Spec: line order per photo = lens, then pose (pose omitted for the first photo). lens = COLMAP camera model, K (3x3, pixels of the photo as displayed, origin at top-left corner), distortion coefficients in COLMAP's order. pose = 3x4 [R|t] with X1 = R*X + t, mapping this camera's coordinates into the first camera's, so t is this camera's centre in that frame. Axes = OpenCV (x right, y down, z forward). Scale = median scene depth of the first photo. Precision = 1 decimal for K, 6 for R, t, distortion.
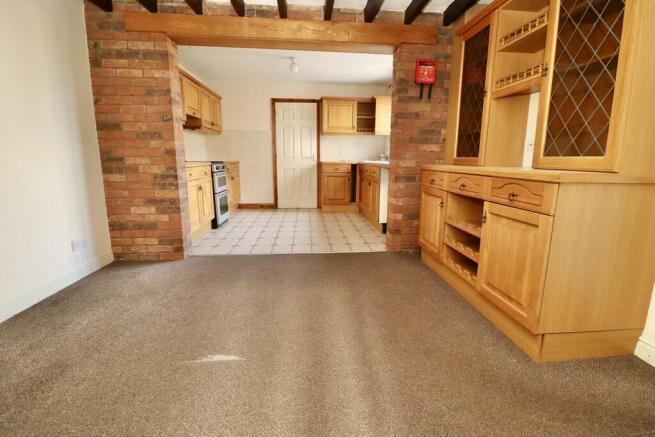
lens RADIAL K [[306.9, 0, 332.1], [0, 306.9, 216.3], [0, 0, 1]] dist [-0.008576, -0.008390]
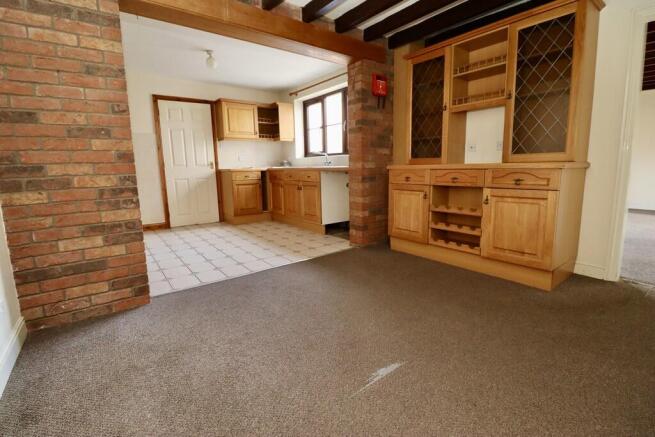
lens RADIAL K [[306.9, 0, 333.5], [0, 306.9, 215.1], [0, 0, 1]] dist [-0.008576, -0.008390]
pose [[0.838283, -0.110421, 0.533937, -0.489334], [0.127900, 0.991778, 0.004301, -0.014164], [-0.530022, 0.064685, 0.845513, 0.141617]]
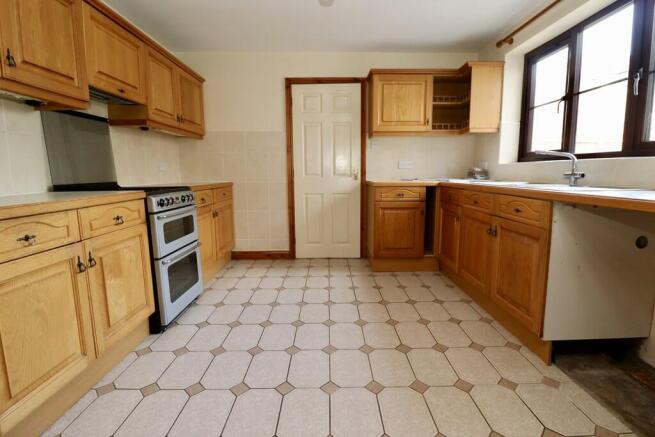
lens RADIAL K [[306.9, 0, 332.6], [0, 306.9, 215.5], [0, 0, 1]] dist [-0.008576, -0.008390]
pose [[0.997461, -0.006373, -0.070934, -0.120354], [0.003017, 0.998875, -0.047315, -0.162651], [0.071156, 0.046981, 0.996358, 0.784319]]
